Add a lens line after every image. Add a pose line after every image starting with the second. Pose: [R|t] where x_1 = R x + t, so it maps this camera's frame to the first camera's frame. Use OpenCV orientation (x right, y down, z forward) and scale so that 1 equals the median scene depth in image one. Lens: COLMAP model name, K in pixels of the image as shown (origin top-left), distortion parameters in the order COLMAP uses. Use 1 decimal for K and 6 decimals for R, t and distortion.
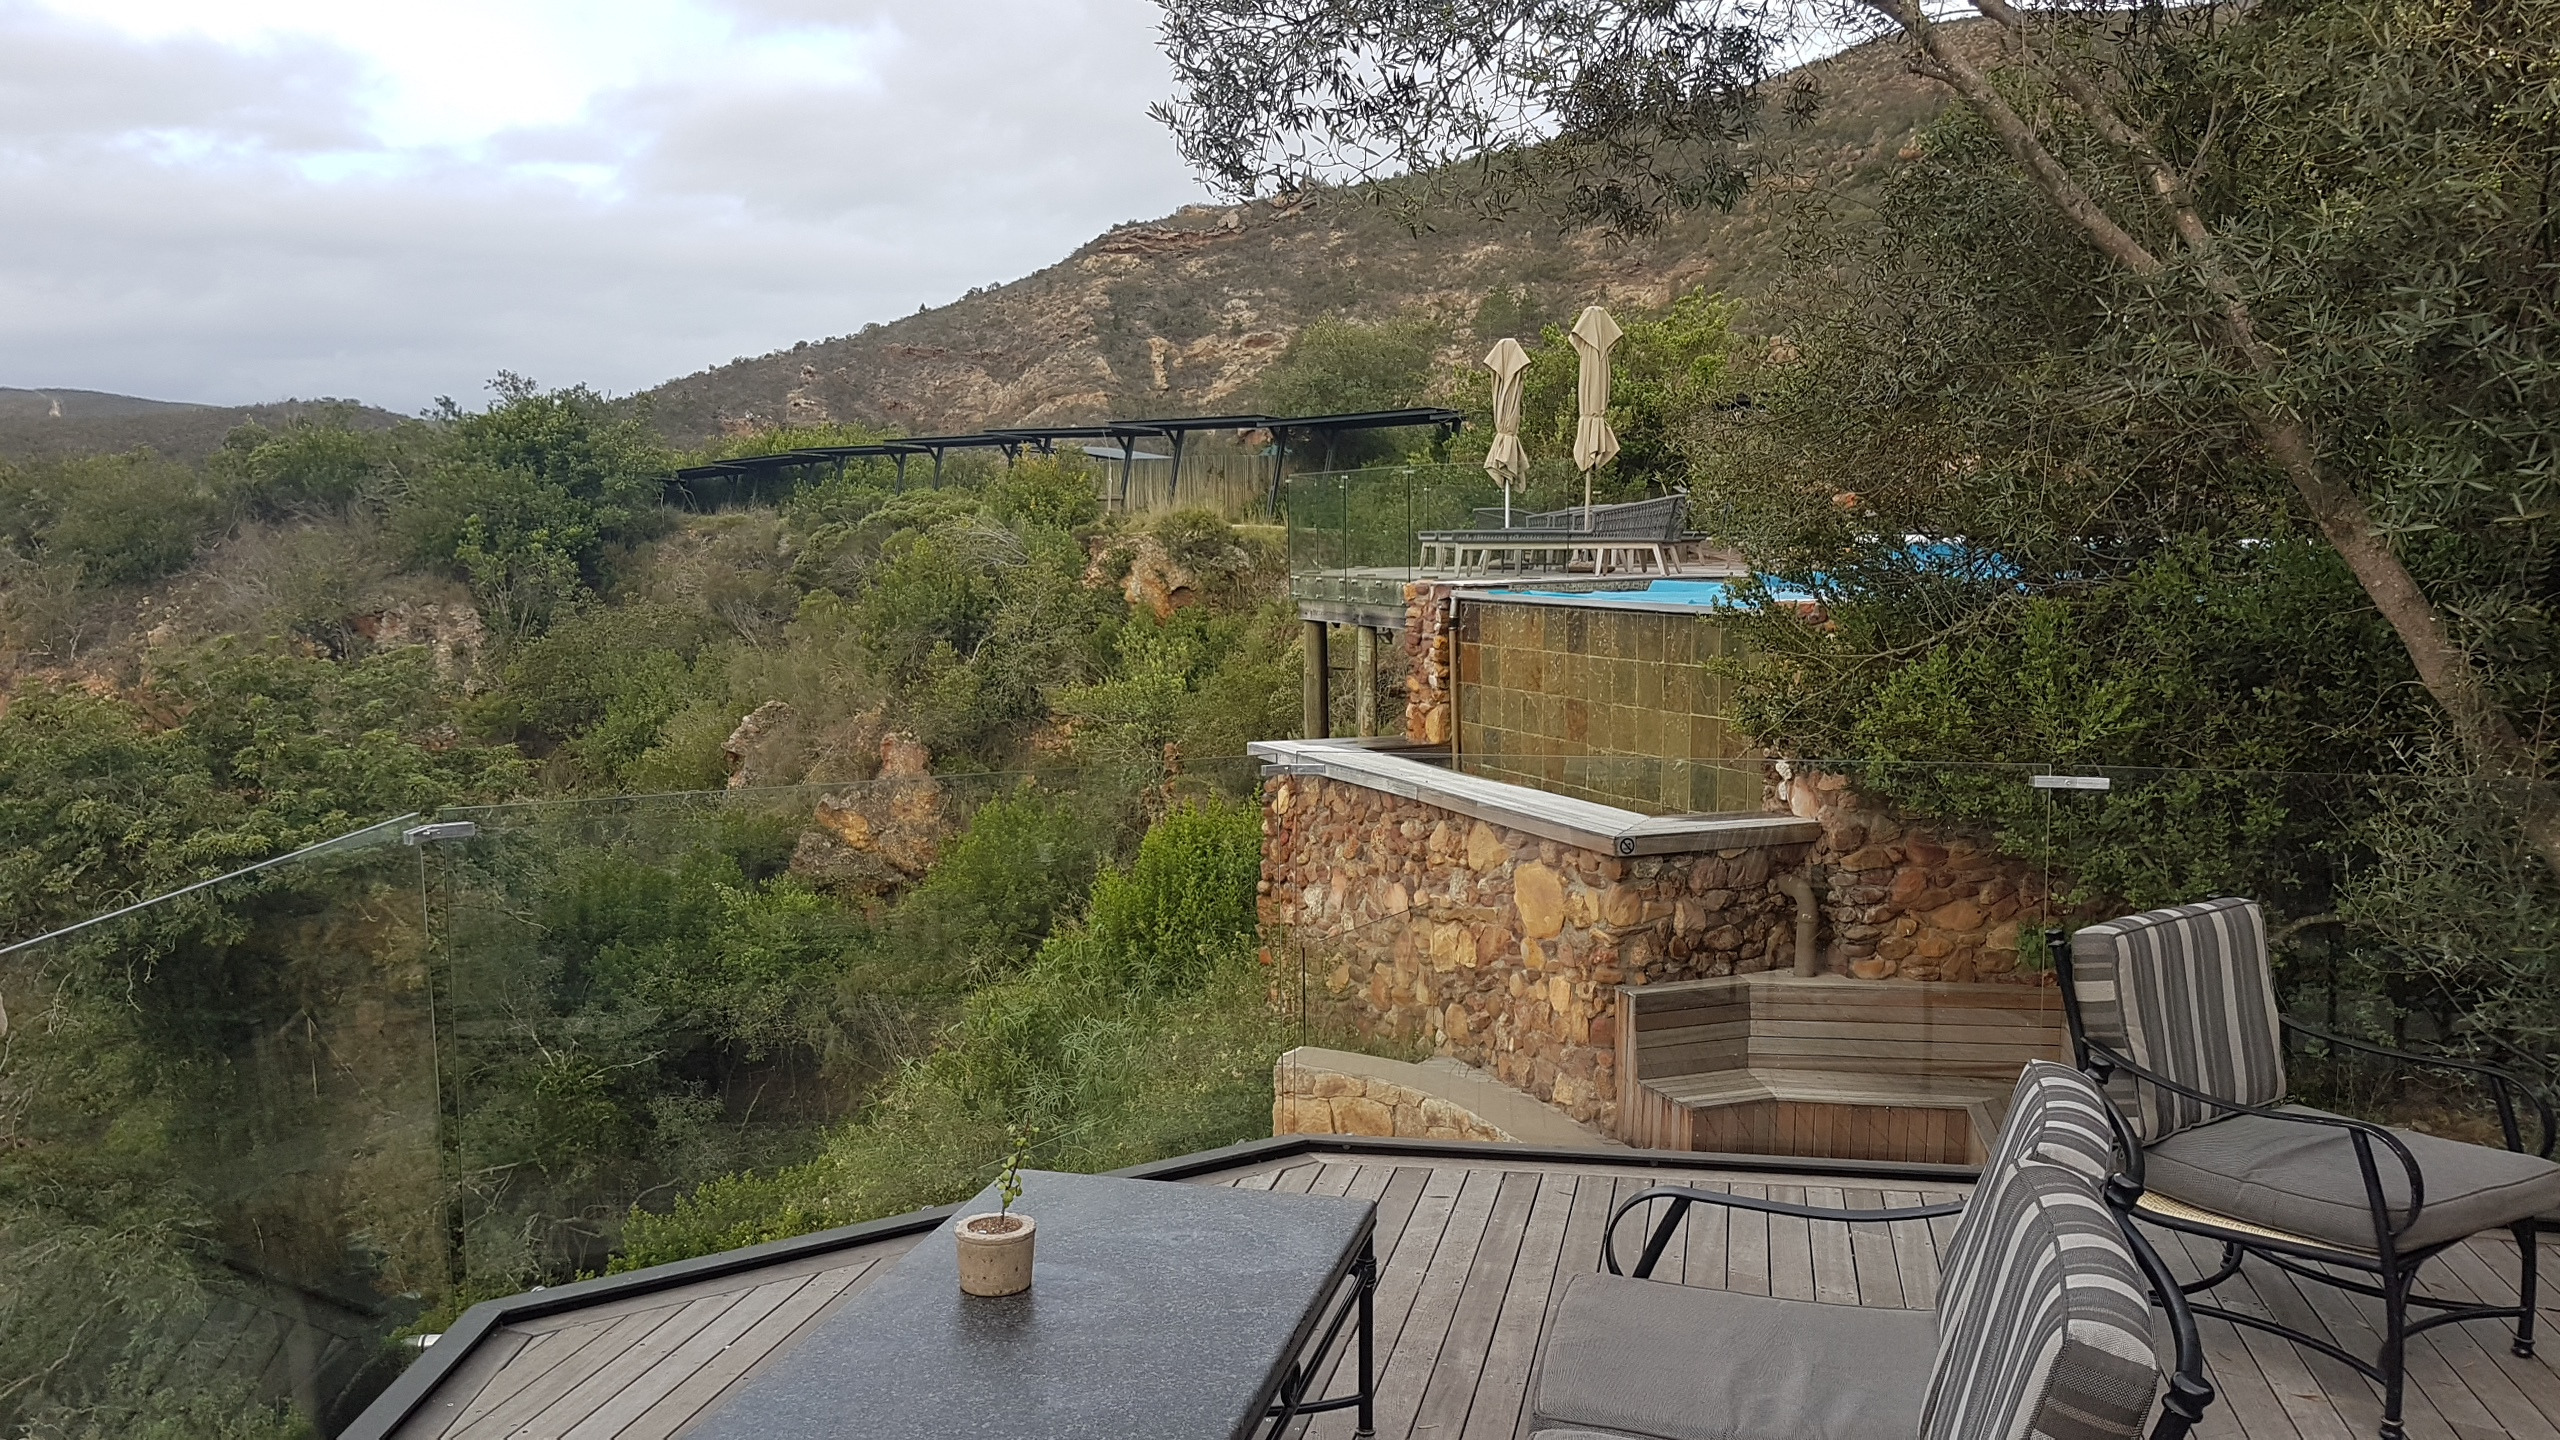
lens RADIAL K [[2004.5, 0, 1316.1], [0, 2004.5, 780.7], [0, 0, 1]] dist [-0.009849, -0.015227]
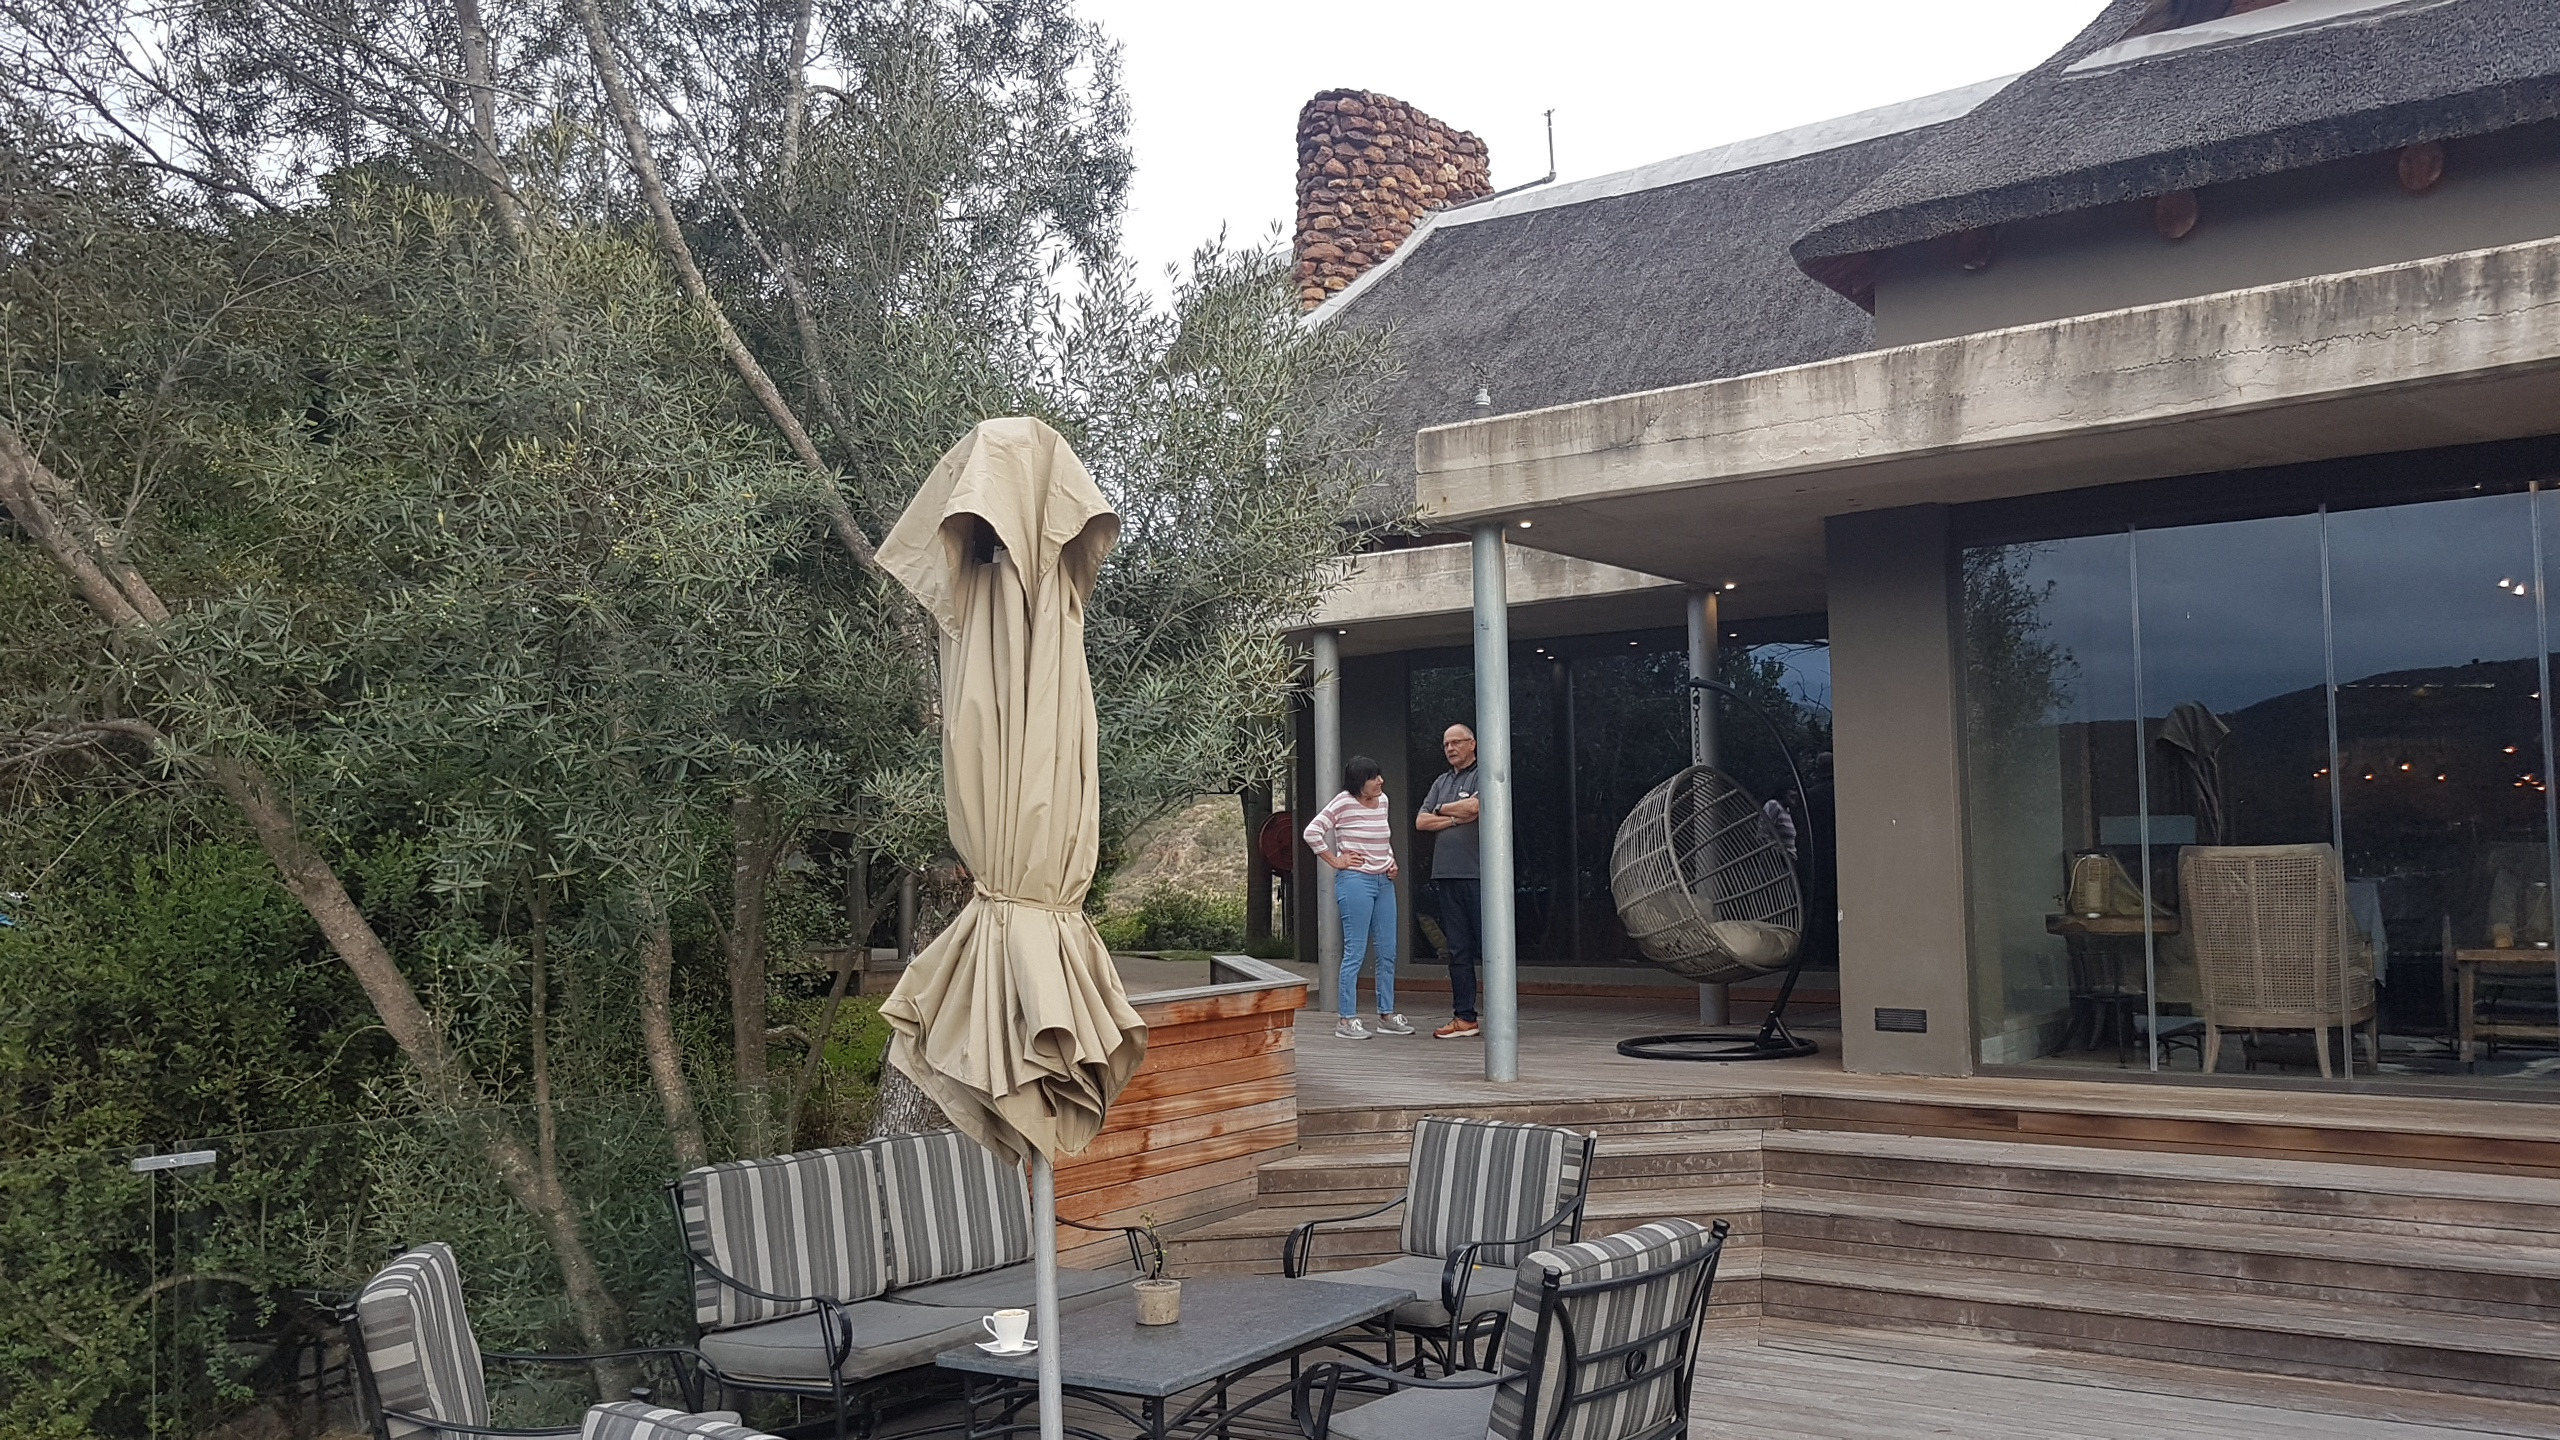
lens RADIAL K [[2044.4, 0, 1280.0], [0, 2044.4, 720.0], [0, 0, 1]] dist [-0.008532, -0.007491]
pose [[0.401703, 0.056040, 0.914054, -0.117970], [0.126544, 0.985154, -0.116012, -0.010404], [-0.906985, 0.162270, 0.388648, 0.049389]]
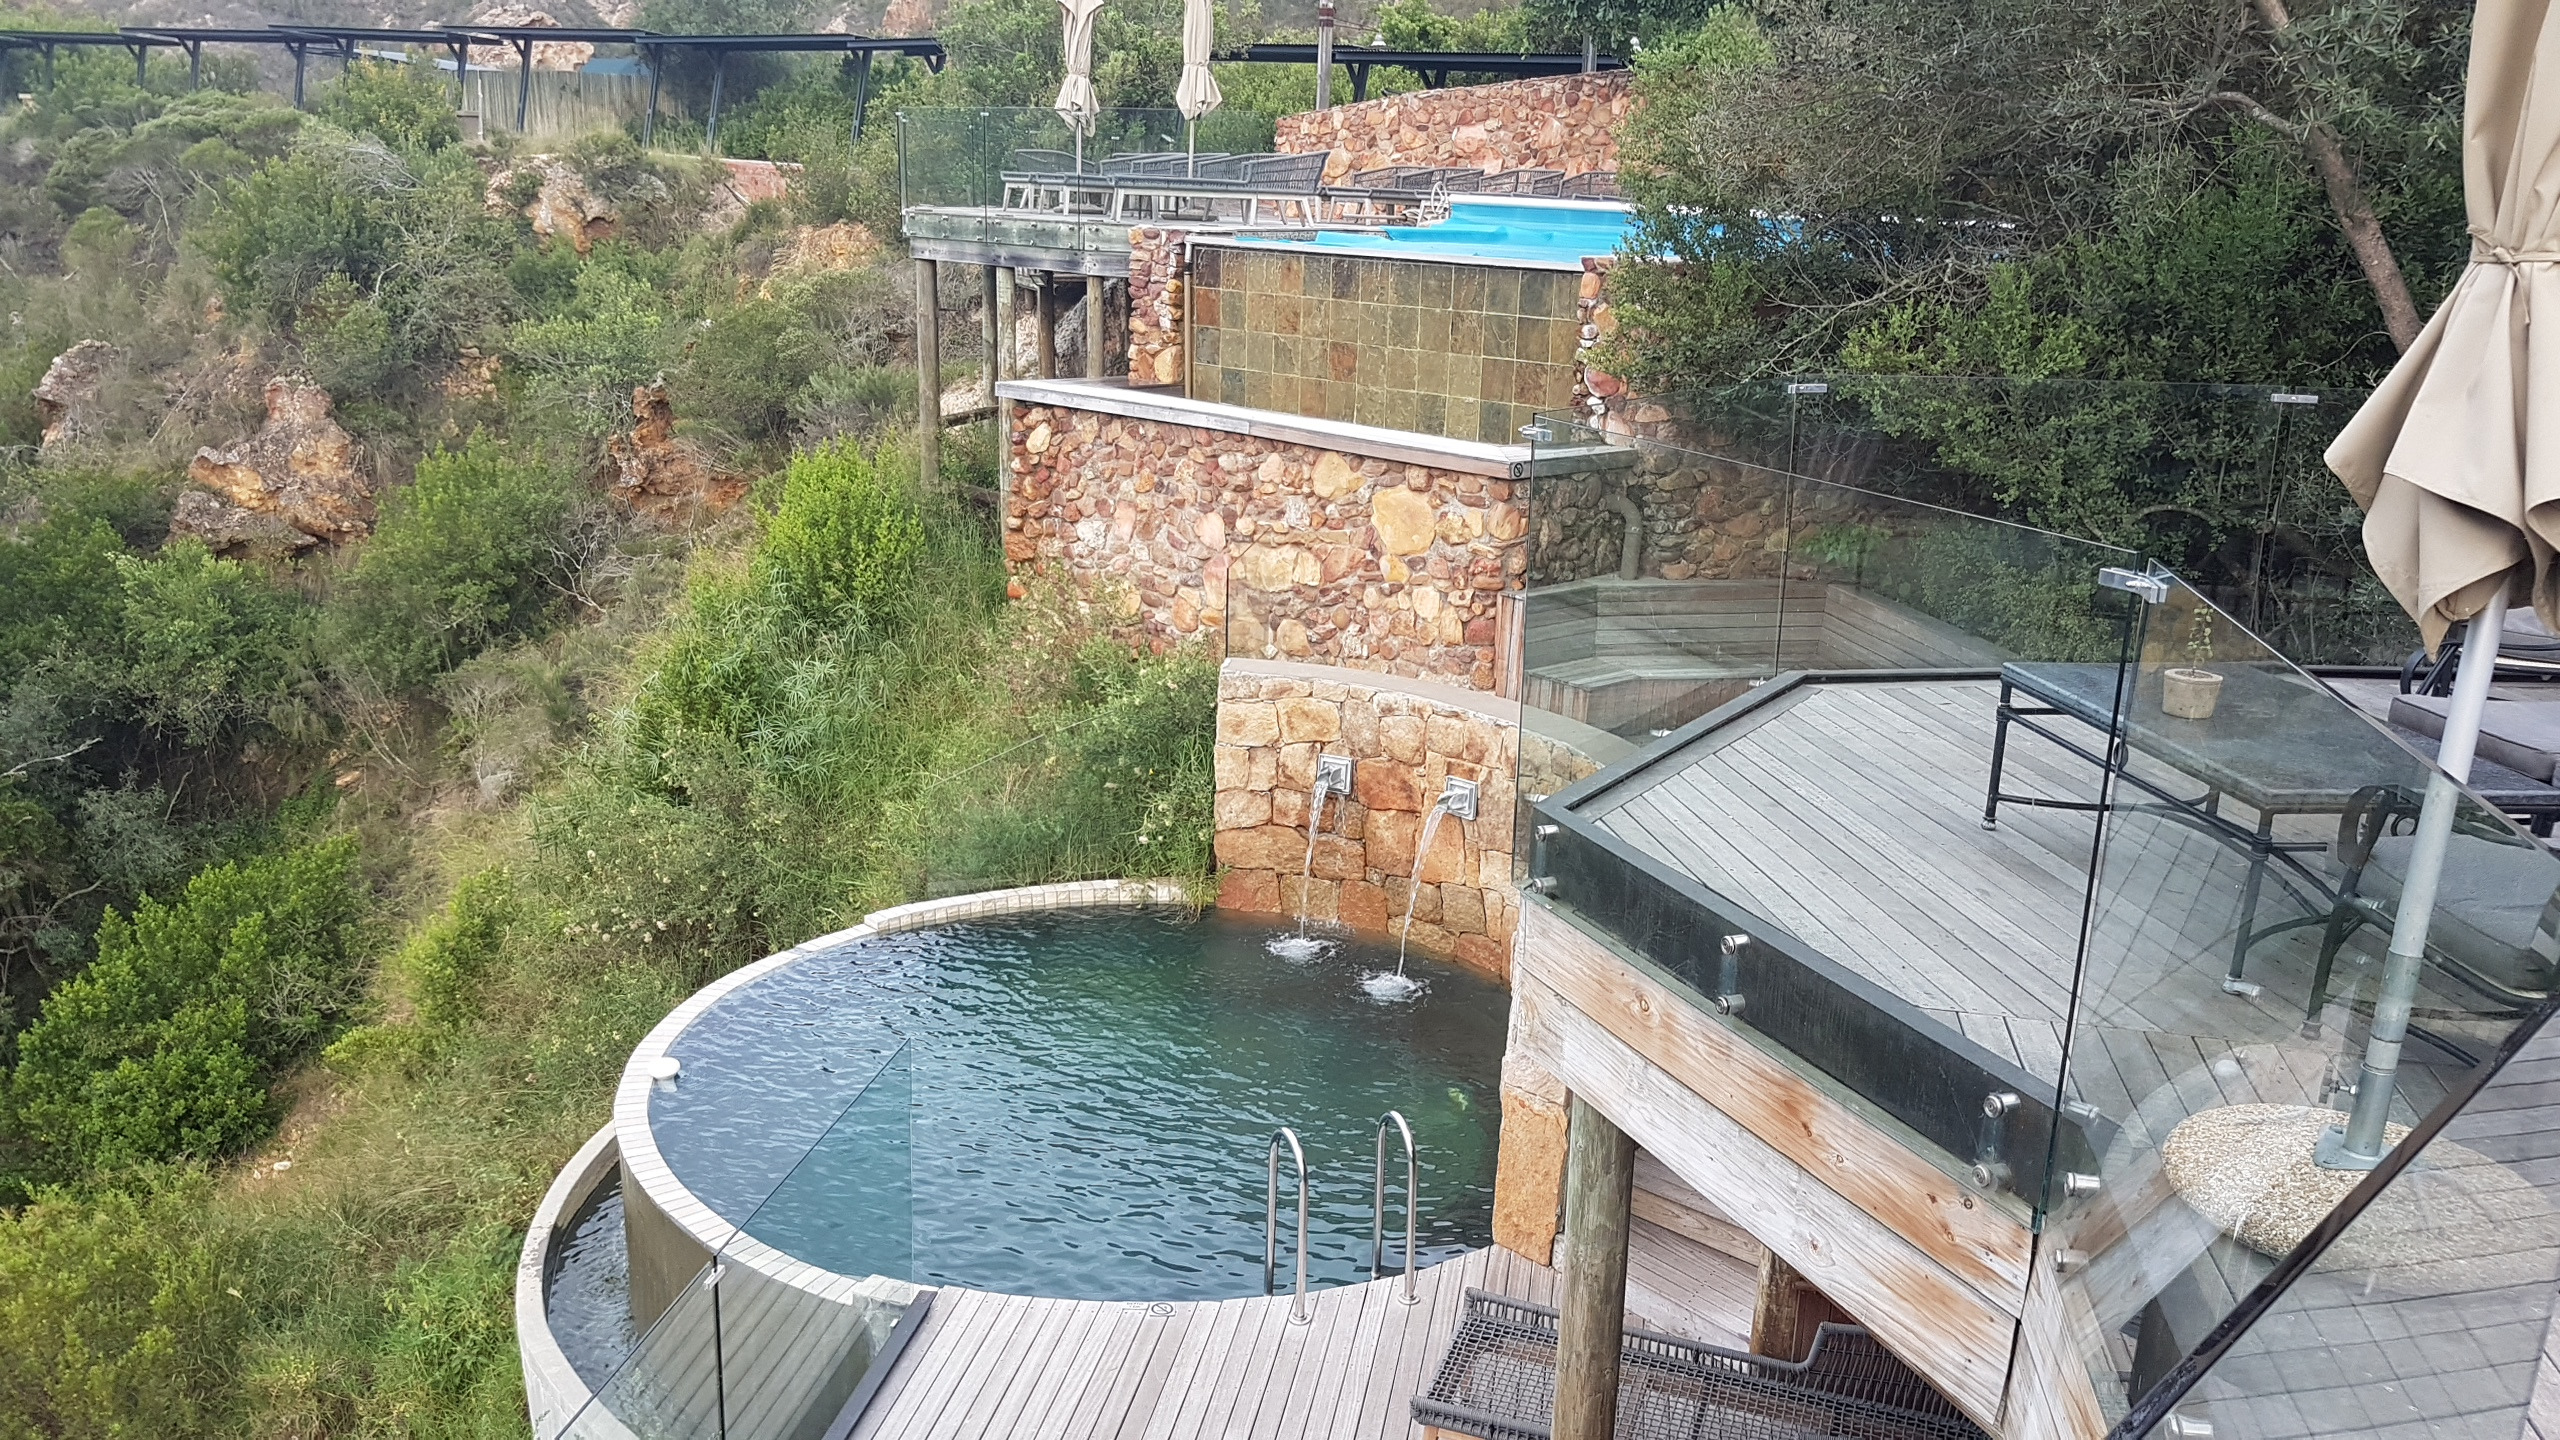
lens RADIAL K [[2004.5, 0, 1316.1], [0, 2004.5, 780.7], [0, 0, 1]] dist [-0.009849, -0.015227]
pose [[0.923749, -0.069713, 0.376601, -0.330643], [0.004673, 0.985274, 0.170921, 0.009011], [-0.382970, -0.156129, 0.910471, -0.033723]]
